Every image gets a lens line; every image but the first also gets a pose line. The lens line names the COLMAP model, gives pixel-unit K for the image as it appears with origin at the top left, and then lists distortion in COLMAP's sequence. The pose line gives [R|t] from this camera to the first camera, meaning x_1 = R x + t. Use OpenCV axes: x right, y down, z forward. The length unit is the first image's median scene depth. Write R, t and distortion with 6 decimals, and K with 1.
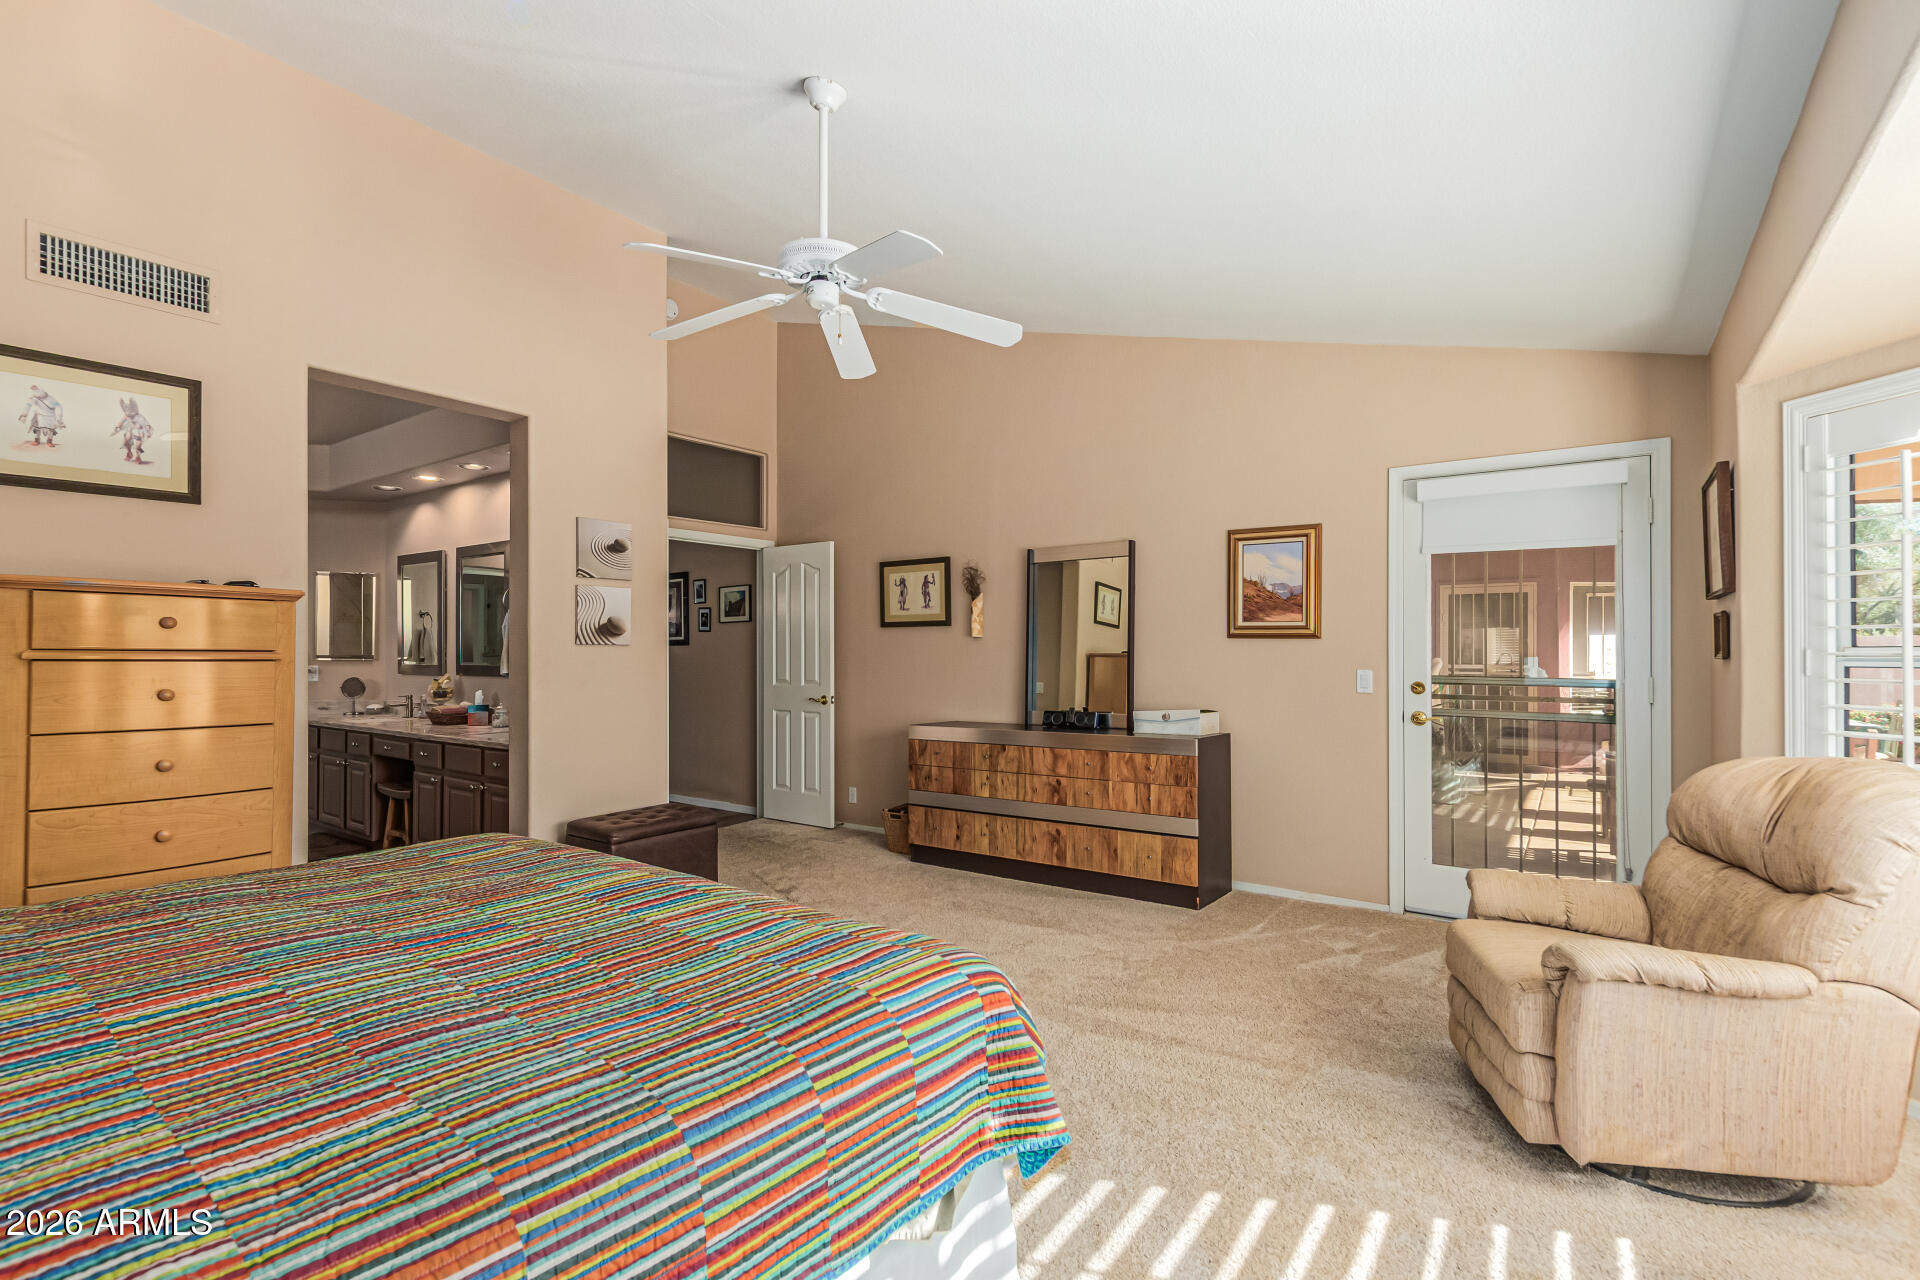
lens RADIAL K [[882.1, 0, 967.6], [0, 882.1, 649.0], [0, 0, 1]] dist [0.008855, -0.003720]
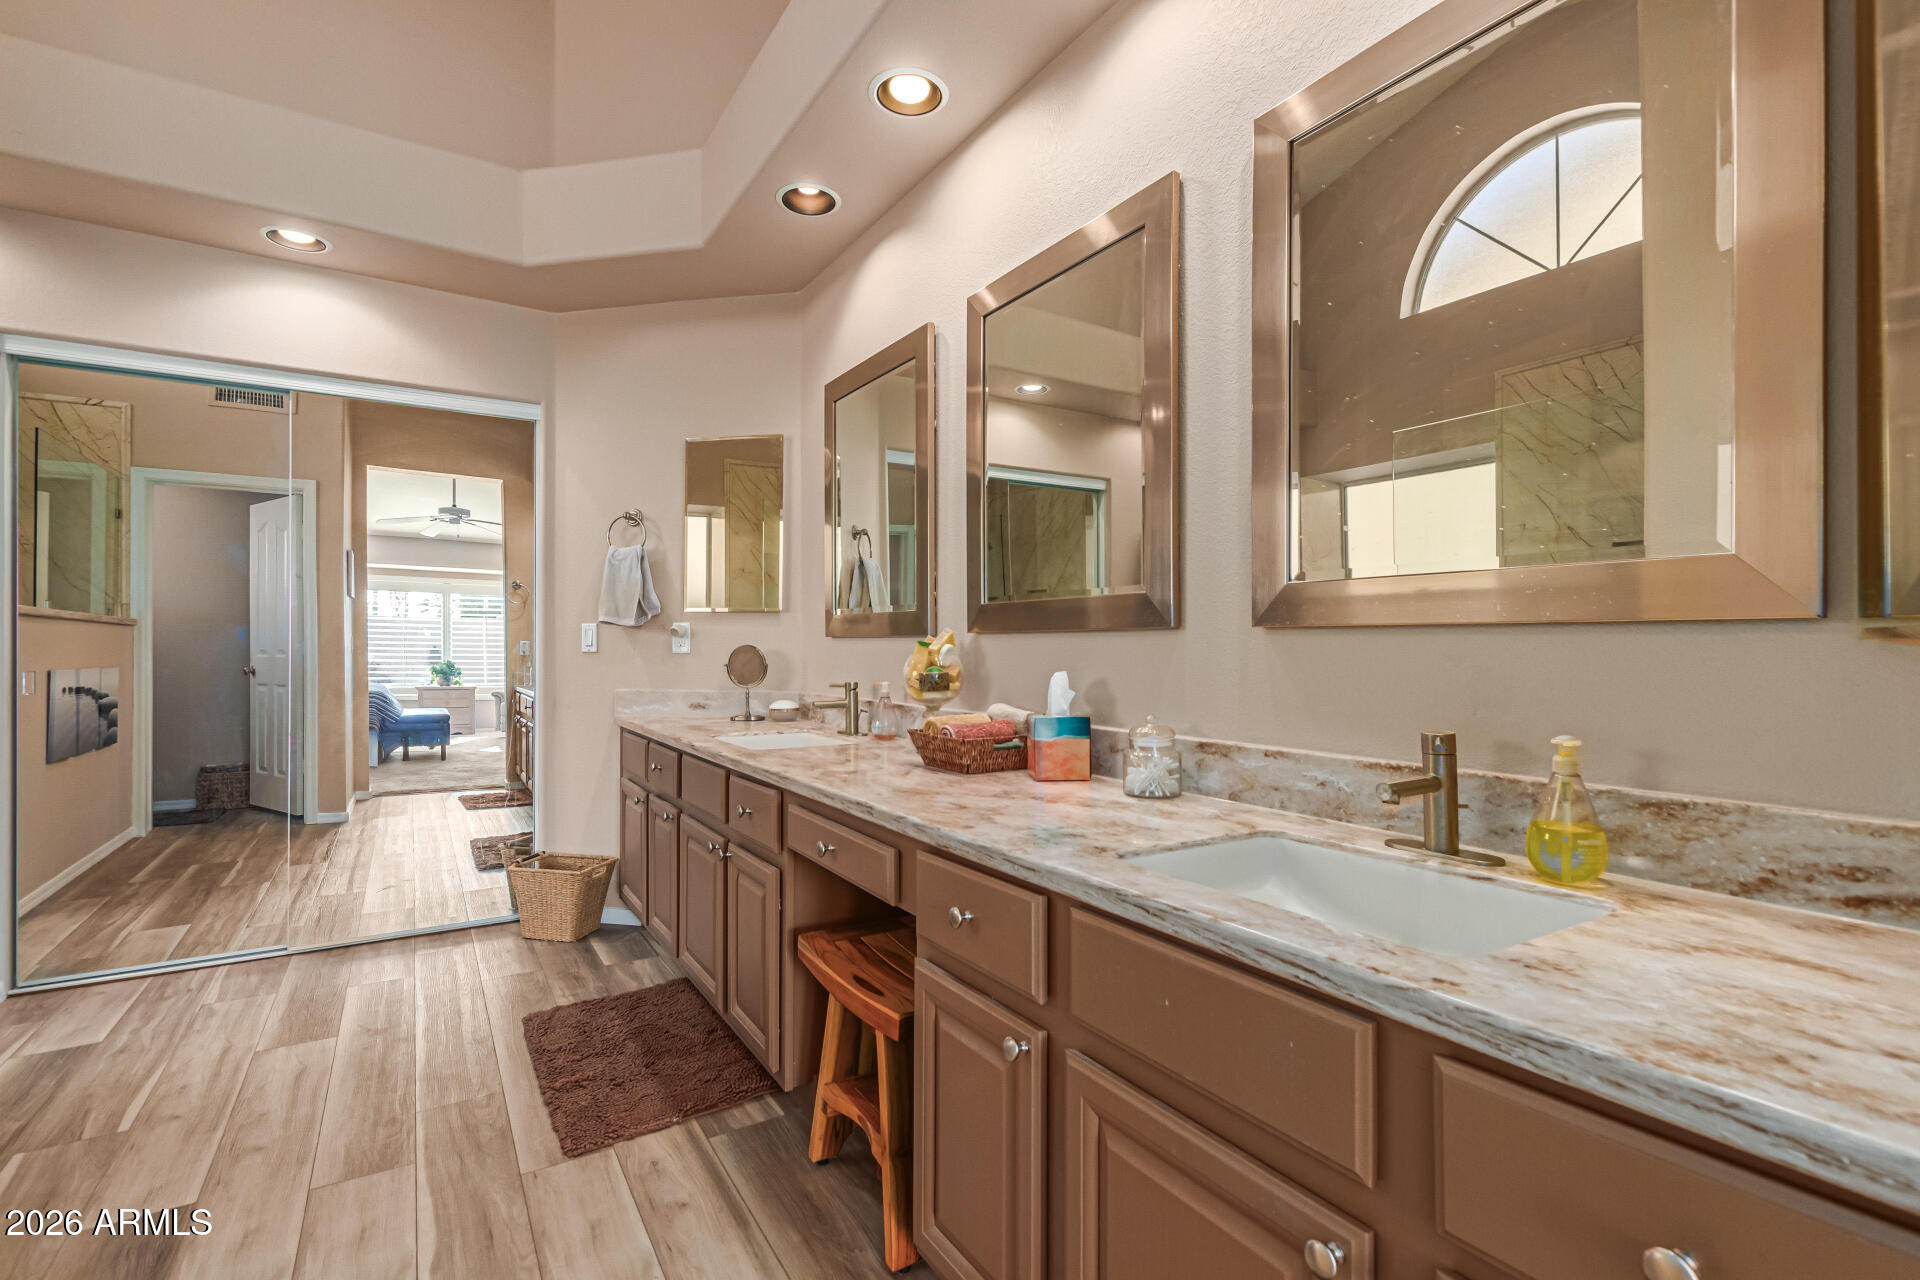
lens RADIAL K [[882.1, 0, 961.4], [0, 882.1, 645.8], [0, 0, 1]] dist [0.008855, -0.003720]
pose [[0.928623, 0.002125, -0.371018, -0.443533], [-0.001665, 0.999997, 0.001561, 0.034907], [0.371021, -0.000832, 0.928624, 0.650674]]
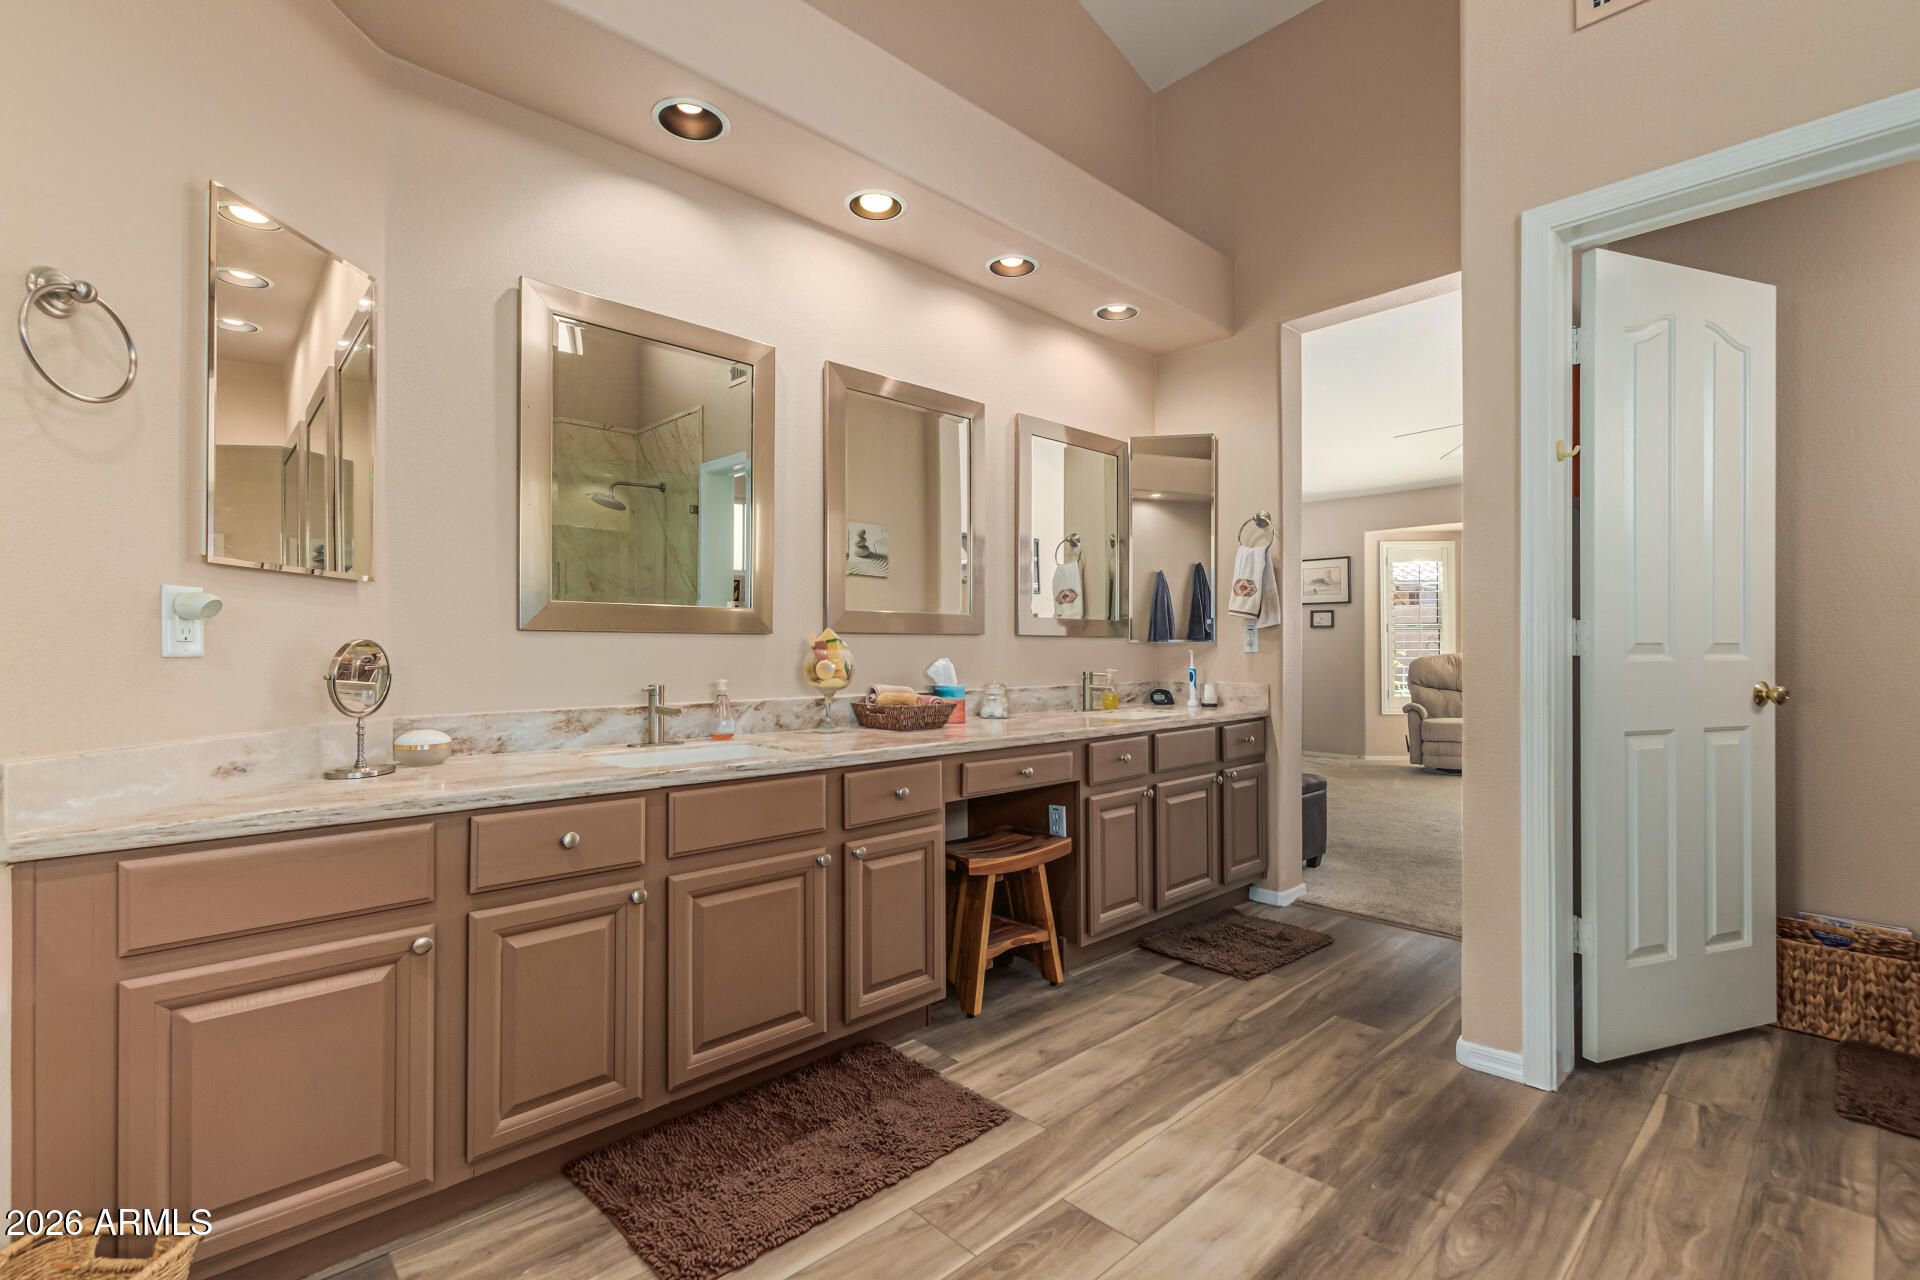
lens RADIAL K [[882.1, 0, 957.5], [0, 882.1, 642.7], [0, 0, 1]] dist [0.008855, -0.003720]
pose [[0.176460, 0.003758, 0.984301, -1.005693], [-0.003378, 0.999989, -0.003212, 0.036921], [-0.984302, -0.002758, 0.176471, 0.844286]]
